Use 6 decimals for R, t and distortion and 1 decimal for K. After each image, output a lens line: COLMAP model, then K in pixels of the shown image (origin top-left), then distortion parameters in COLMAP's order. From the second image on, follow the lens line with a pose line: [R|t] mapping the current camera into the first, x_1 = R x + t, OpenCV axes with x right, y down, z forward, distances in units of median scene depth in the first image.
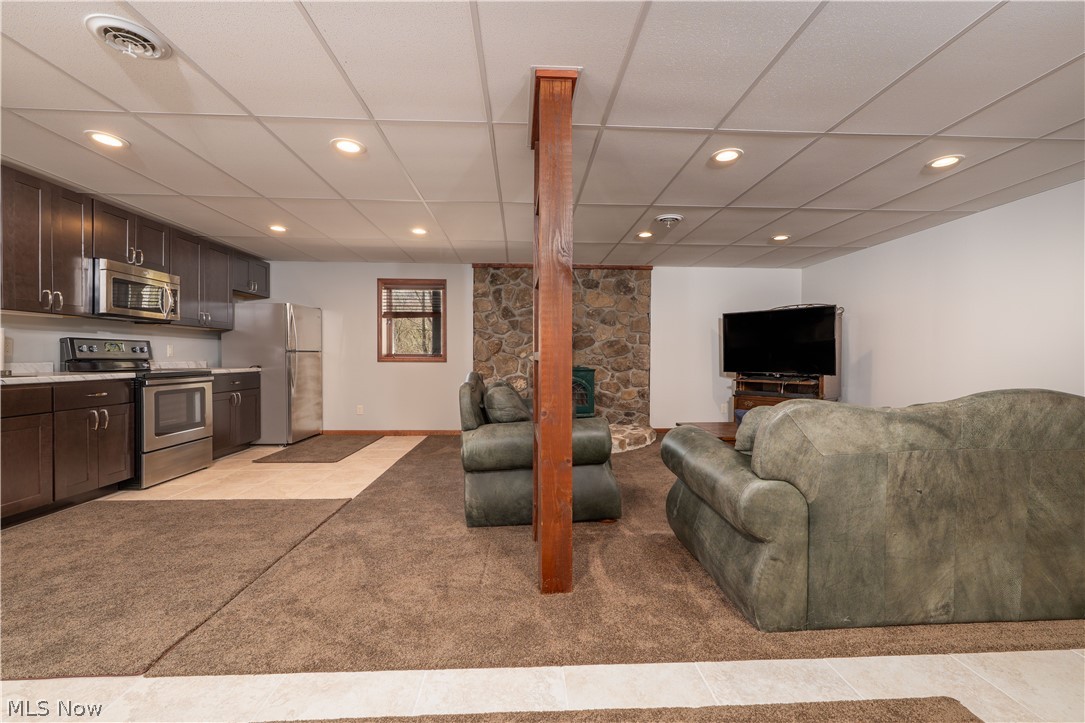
lens RADIAL K [[460.3, 0, 545.7], [0, 460.3, 359.3], [0, 0, 1]] dist [-0.002830, 0.000444]
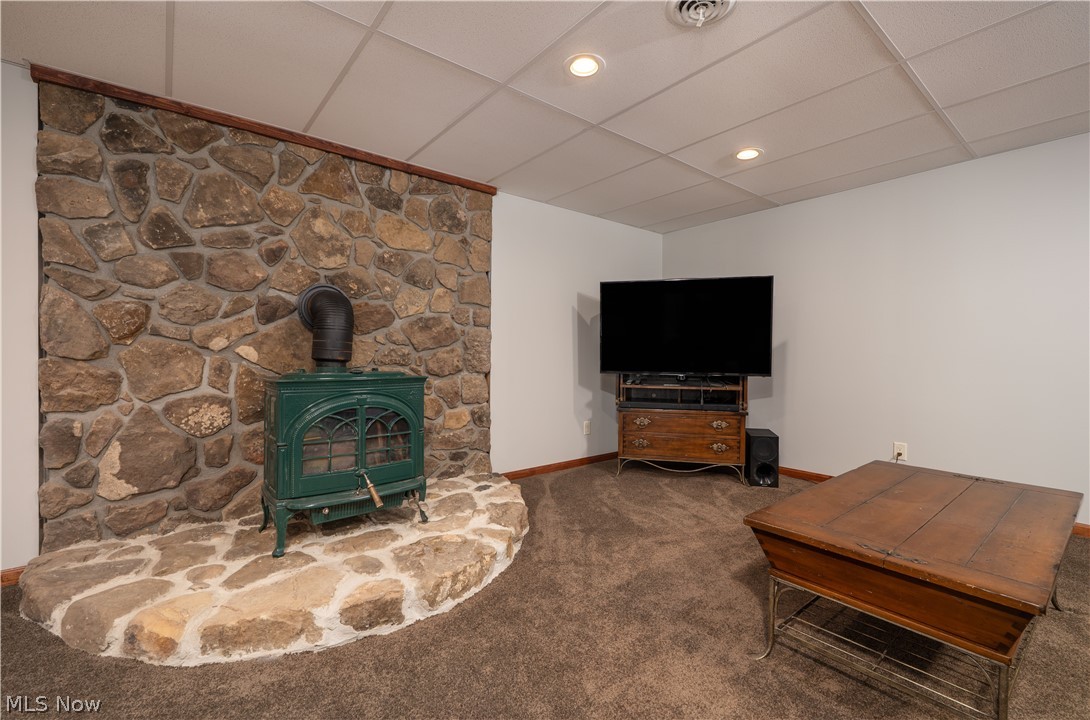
lens RADIAL K [[462.4, 0, 539.6], [0, 462.4, 358.0], [0, 0, 1]] dist [-0.002830, 0.000444]
pose [[0.812248, -0.005602, 0.583286, -0.056227], [0.000684, 0.999962, 0.008651, -0.000064], [-0.583312, -0.006628, 0.812221, 0.510298]]
